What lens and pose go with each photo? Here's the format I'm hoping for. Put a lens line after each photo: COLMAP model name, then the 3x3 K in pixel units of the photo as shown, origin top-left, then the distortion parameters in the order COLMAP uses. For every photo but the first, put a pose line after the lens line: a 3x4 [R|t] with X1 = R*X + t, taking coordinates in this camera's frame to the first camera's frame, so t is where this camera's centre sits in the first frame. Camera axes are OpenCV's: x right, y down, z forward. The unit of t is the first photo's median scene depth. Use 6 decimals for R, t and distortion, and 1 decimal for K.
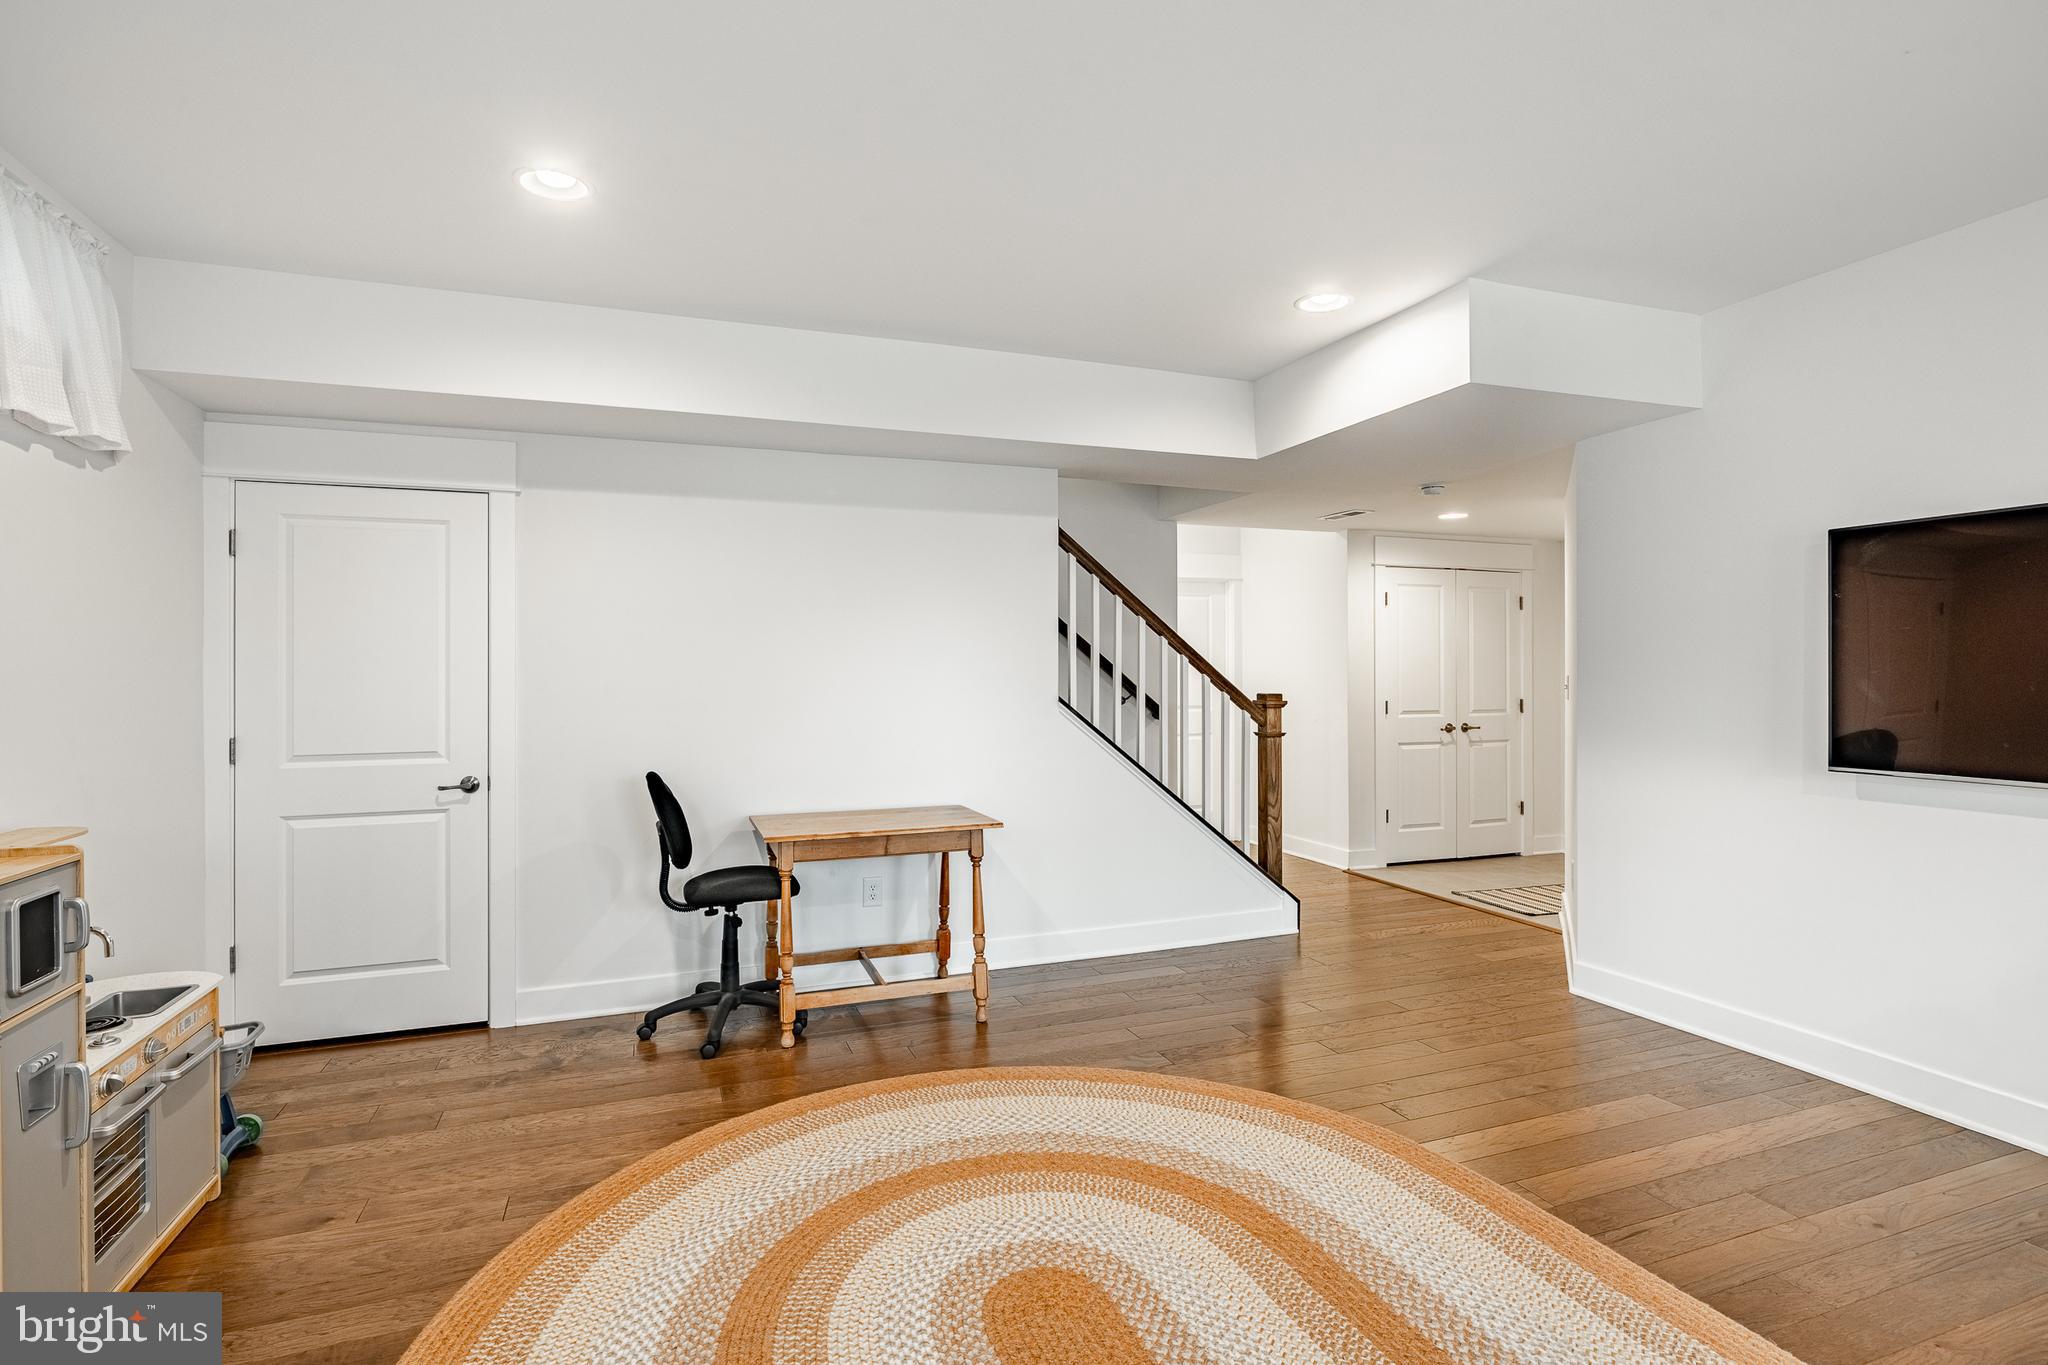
lens RADIAL K [[953.7, 0, 1013.9], [0, 953.7, 680.2], [0, 0, 1]] dist [-0.000341, -0.000864]
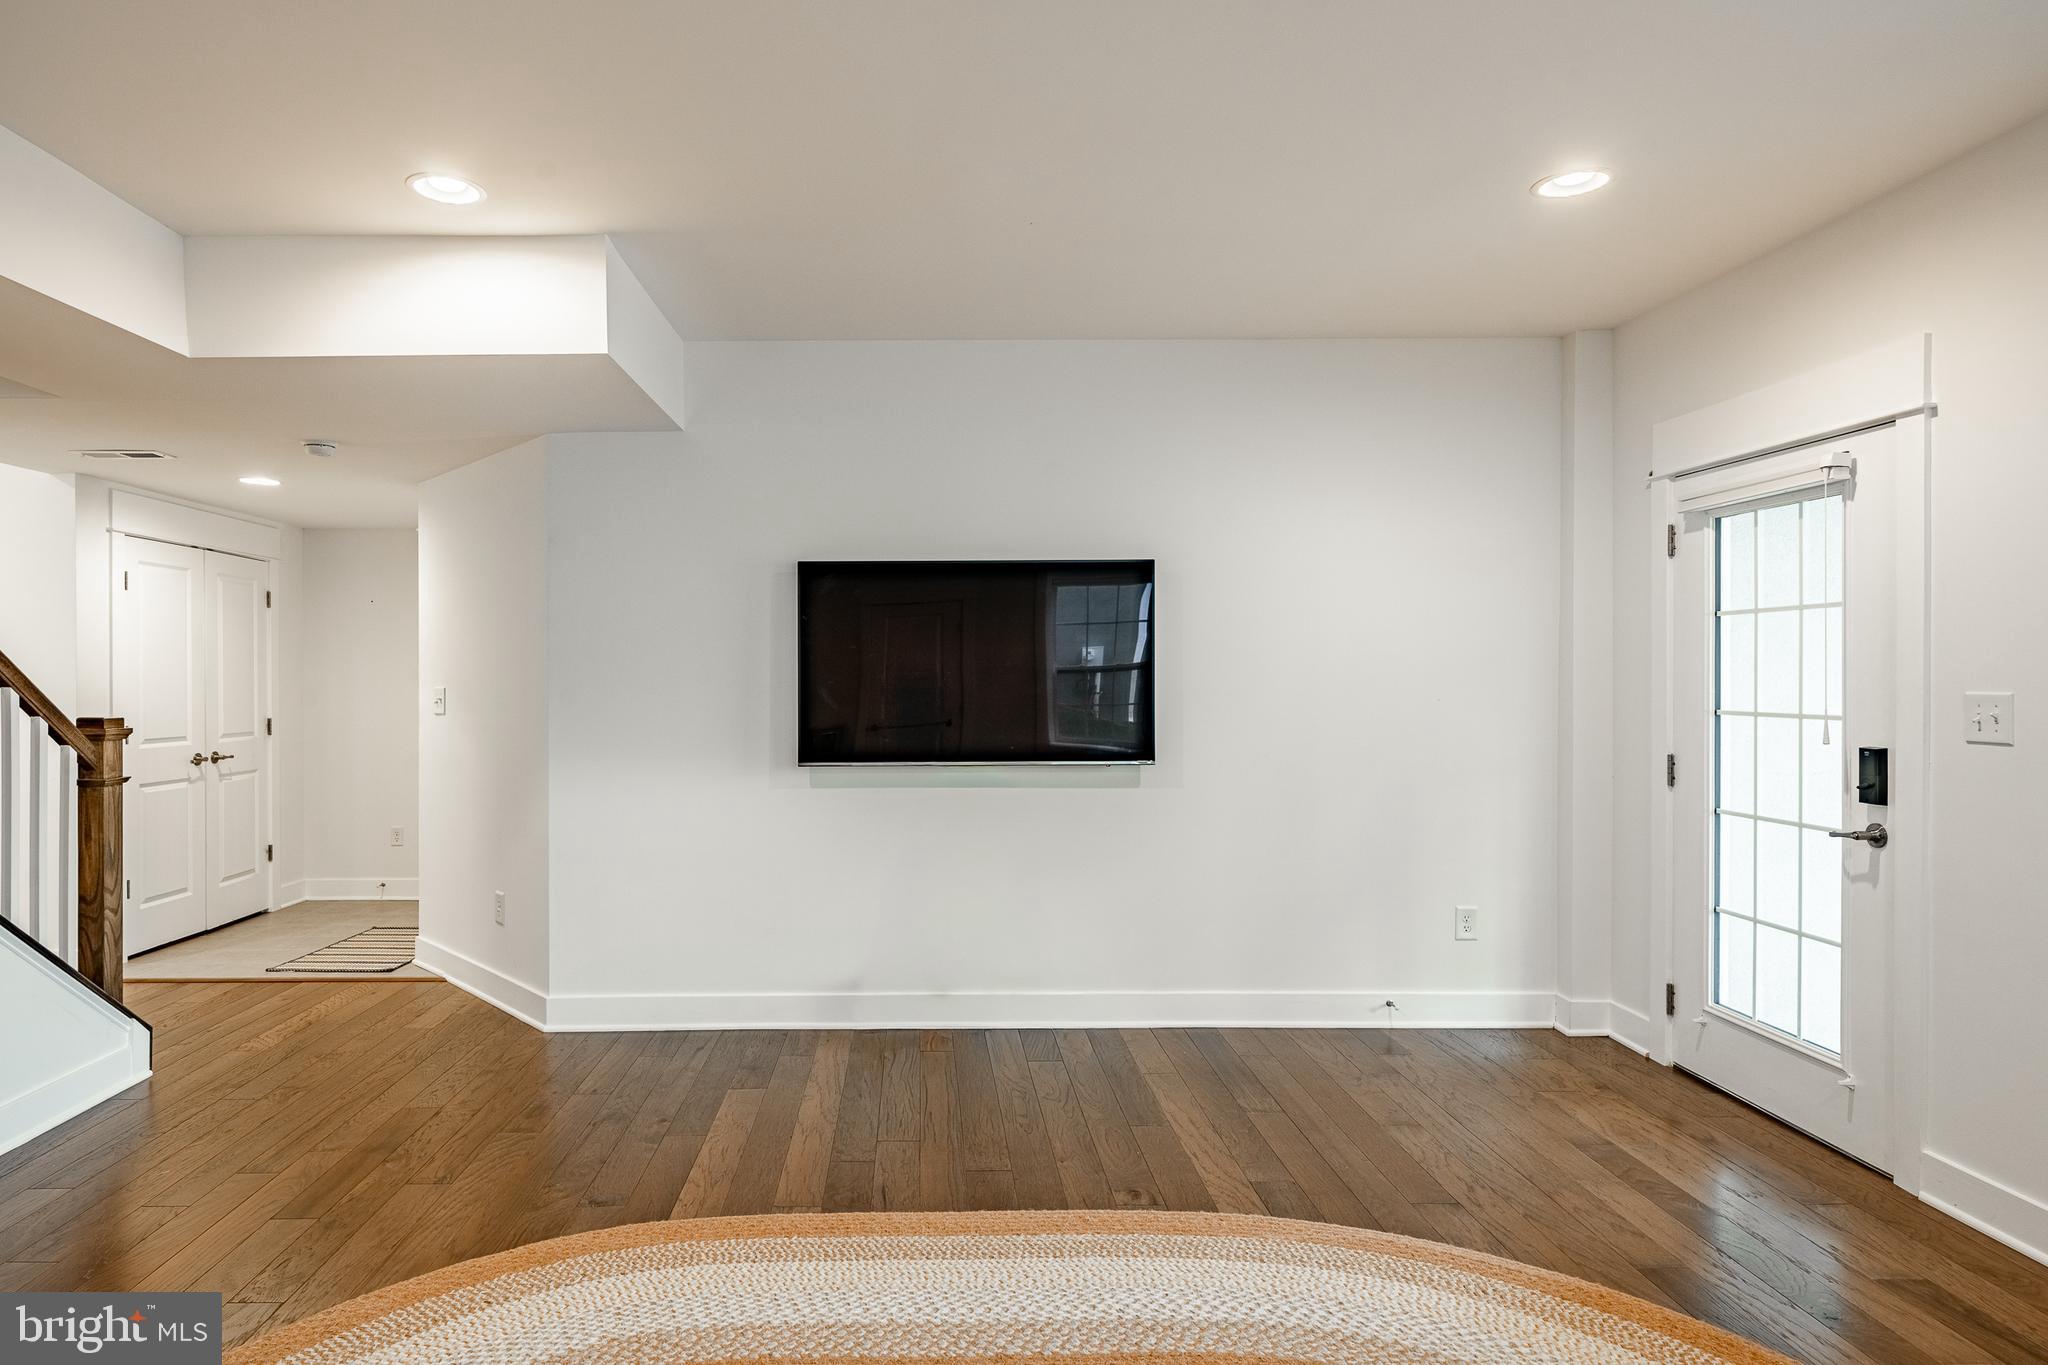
lens RADIAL K [[1145.3, 0, 886.8], [0, 1145.3, 693.2], [0, 0, 1]] dist [-0.006381, 0.004348]
pose [[0.359972, -0.006450, 0.932941, -0.259489], [0.008583, 0.999957, 0.003601, -0.000430], [-0.932924, 0.006711, 0.360012, 0.233477]]
